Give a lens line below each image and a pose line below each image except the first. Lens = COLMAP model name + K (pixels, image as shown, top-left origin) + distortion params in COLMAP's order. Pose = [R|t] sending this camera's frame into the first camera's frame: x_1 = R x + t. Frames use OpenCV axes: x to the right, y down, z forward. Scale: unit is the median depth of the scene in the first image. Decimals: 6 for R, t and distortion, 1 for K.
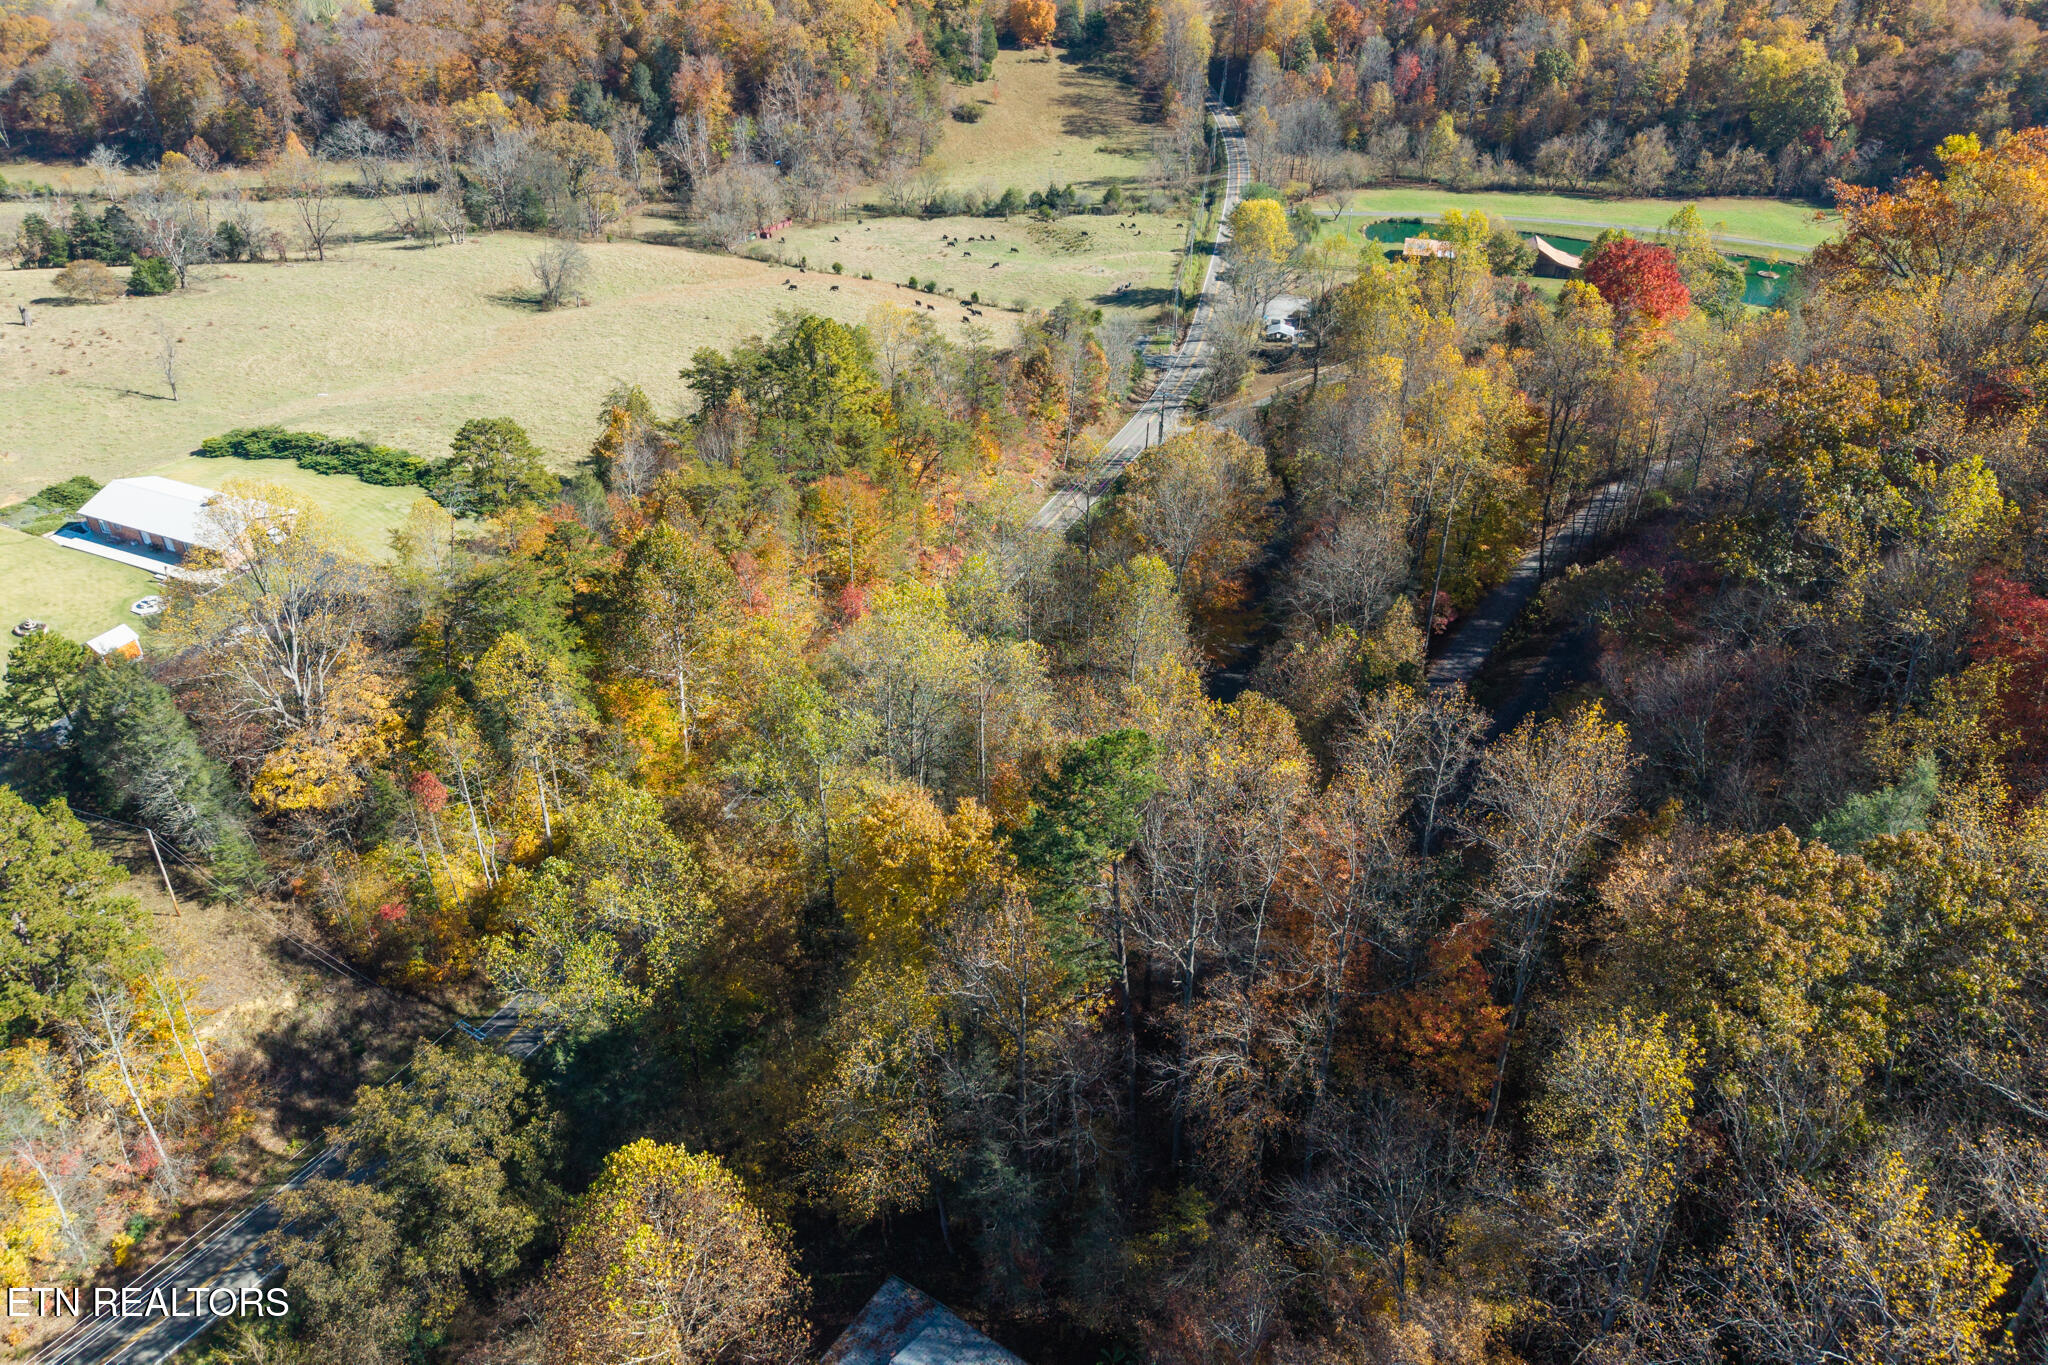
lens RADIAL K [[1366.8, 0, 1043.8], [0, 1366.8, 580.4], [0, 0, 1]] dist [0.010048, -0.011564]
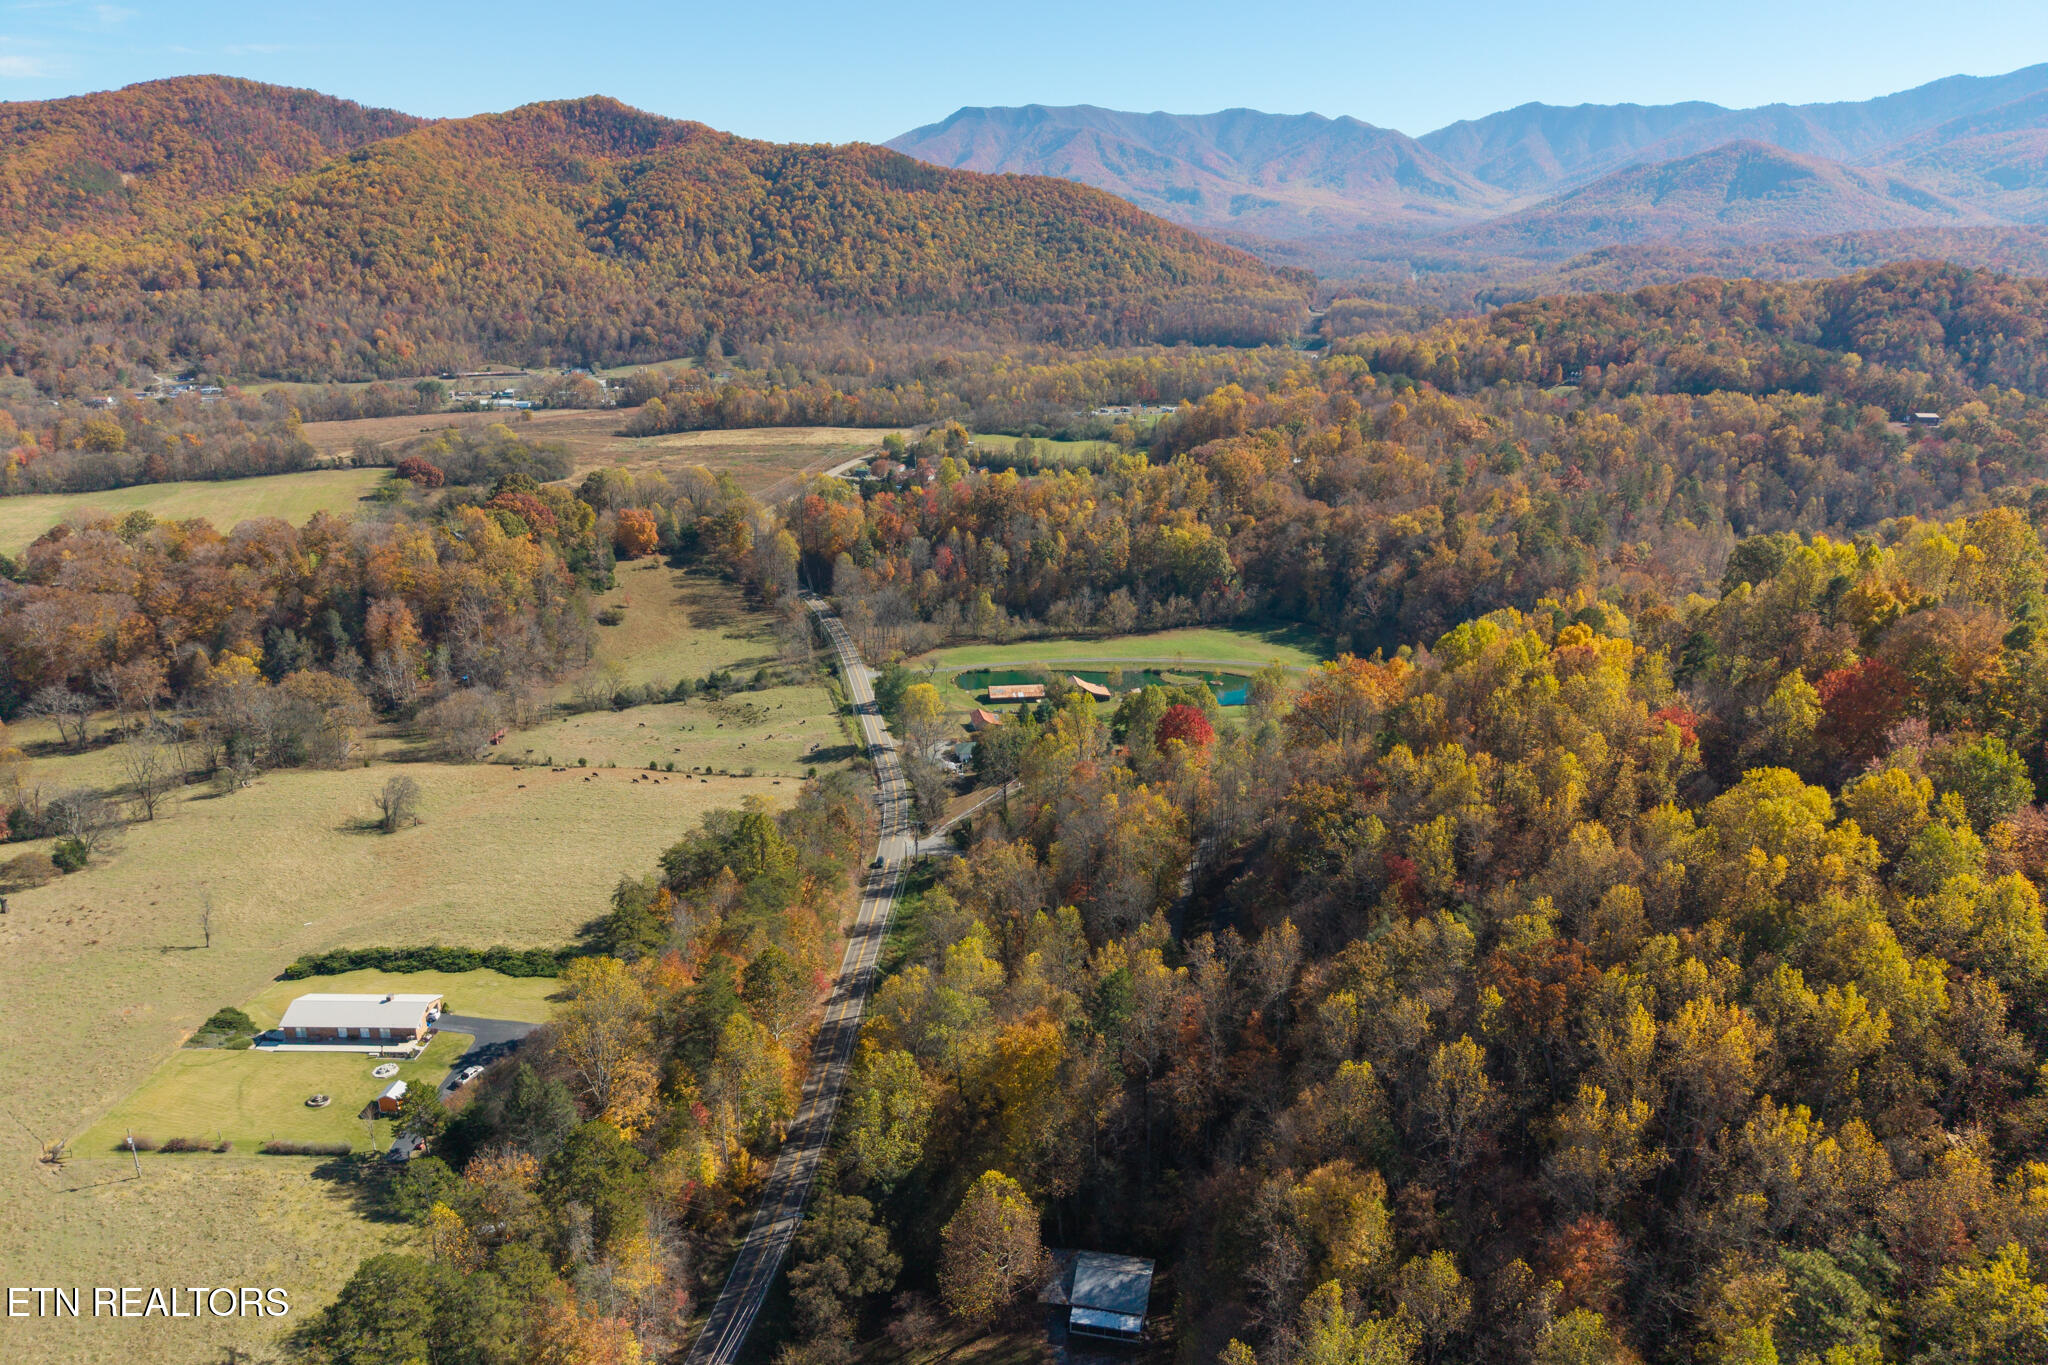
lens RADIAL K [[1366.8, 0, 1019.0], [0, 1366.8, 691.1], [0, 0, 1]] dist [0.010048, -0.011564]
pose [[0.924542, -0.119320, 0.361919, -0.194813], [0.190254, 0.967415, -0.167070, -0.000746], [-0.330191, 0.223320, 0.917116, -0.277267]]
